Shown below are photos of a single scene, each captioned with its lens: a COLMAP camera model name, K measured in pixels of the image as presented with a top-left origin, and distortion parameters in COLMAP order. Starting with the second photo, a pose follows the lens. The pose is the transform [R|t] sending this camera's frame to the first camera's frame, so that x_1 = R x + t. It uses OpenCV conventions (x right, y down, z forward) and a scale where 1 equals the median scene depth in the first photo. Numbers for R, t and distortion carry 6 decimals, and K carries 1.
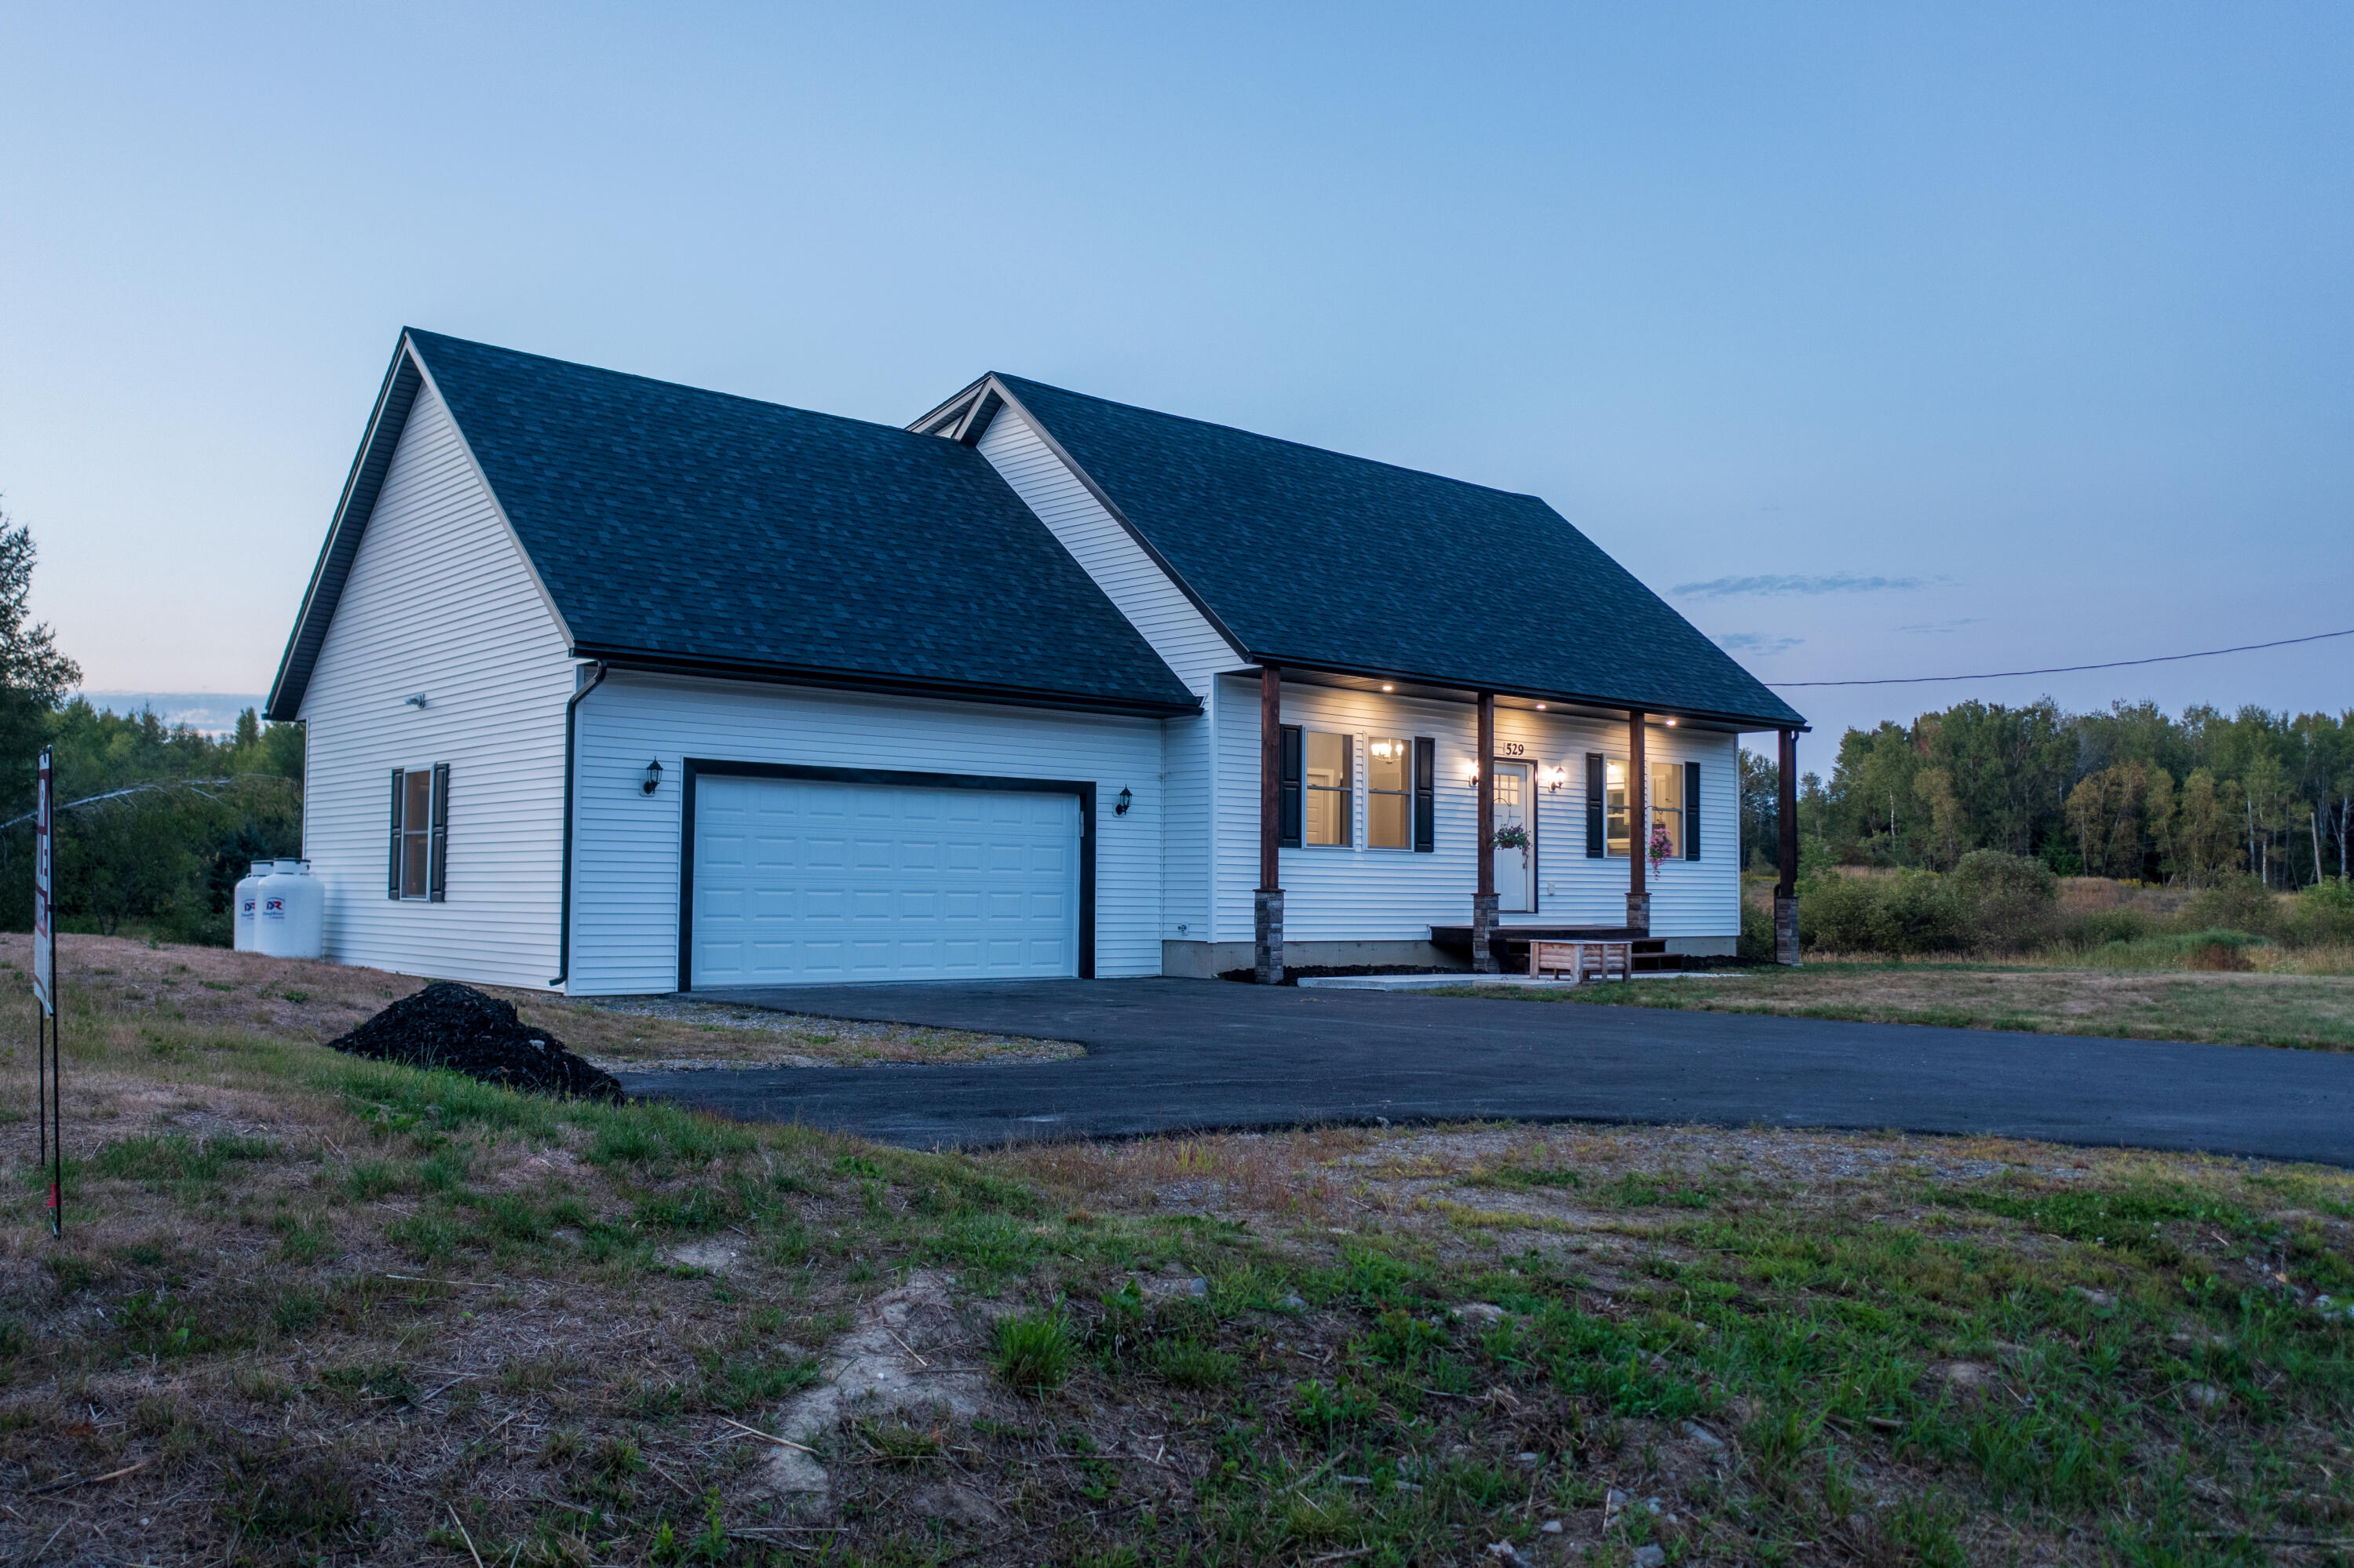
lens RADIAL K [[1879.0, 0, 1177.0], [0, 1879.0, 784.0], [0, 0, 1]] dist [-0.003549, 0.002407]
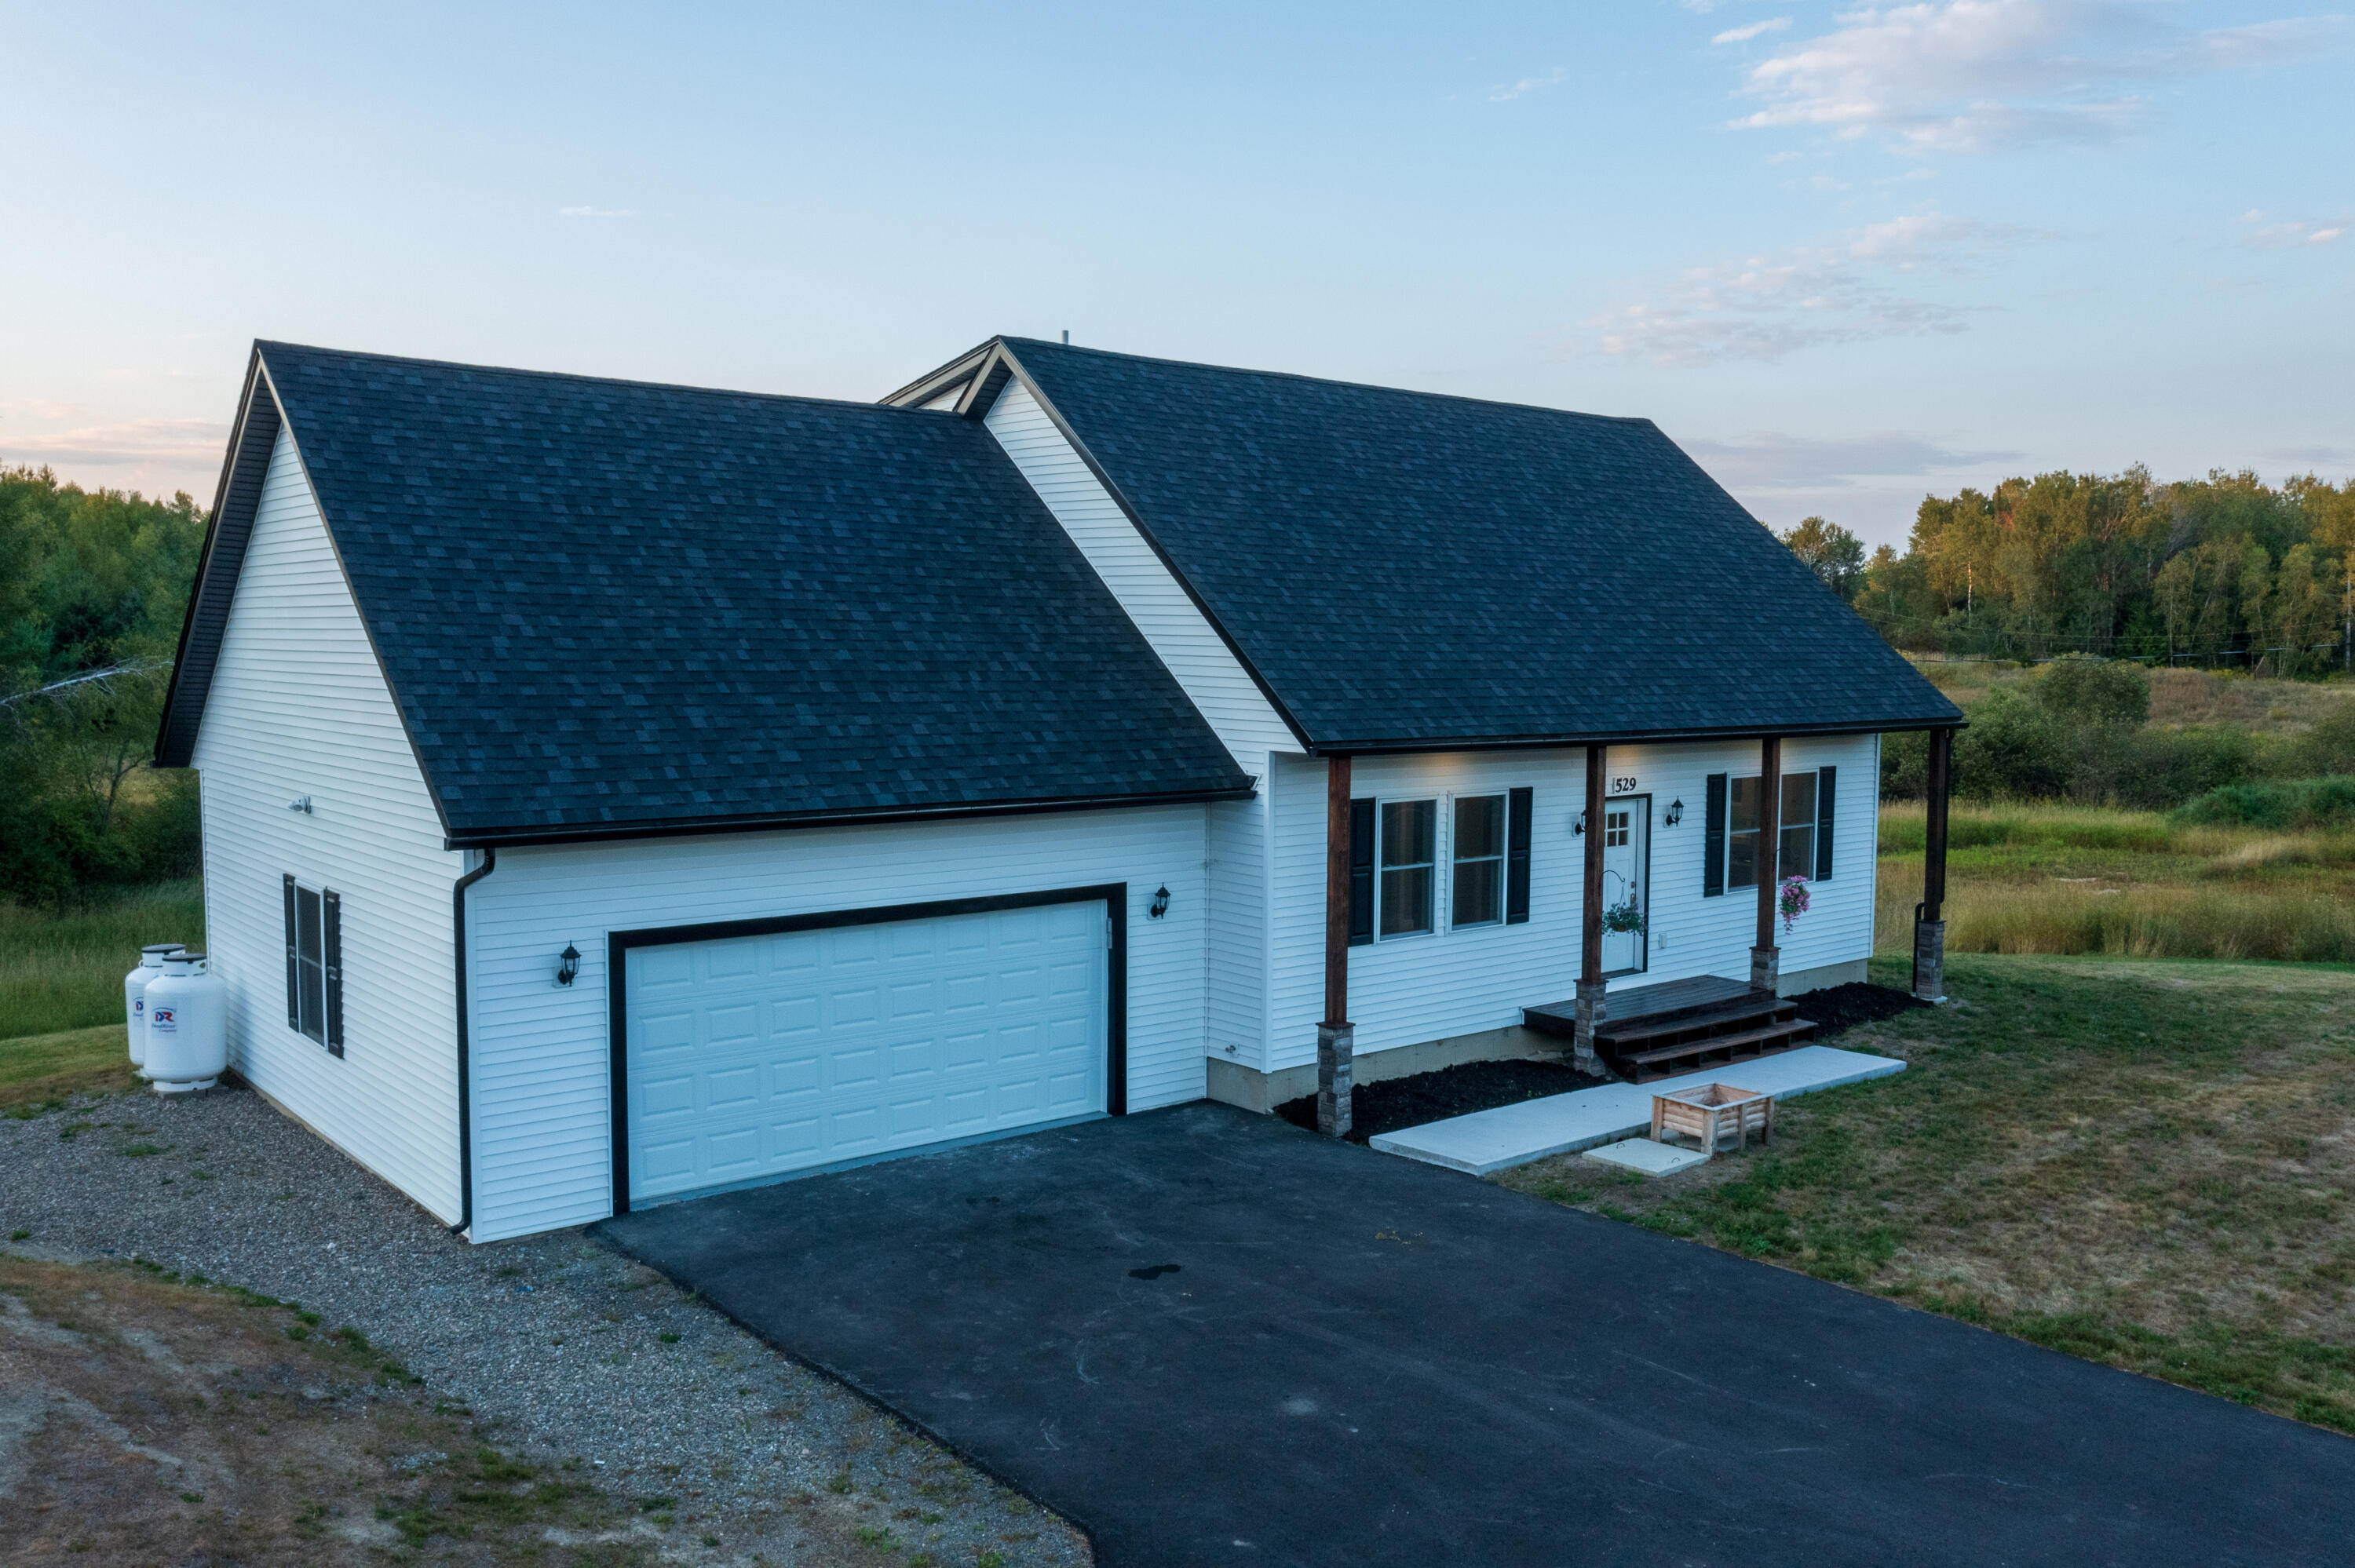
lens RADIAL K [[1879.7, 0, 1177.5], [0, 1879.7, 784.0], [0, 0, 1]] dist [-0.003549, 0.002407]
pose [[0.999630, 0.000515, -0.027195, 0.001735], [0.003154, 0.990883, 0.134689, -0.142346], [0.027016, -0.134725, 0.990515, 0.169824]]
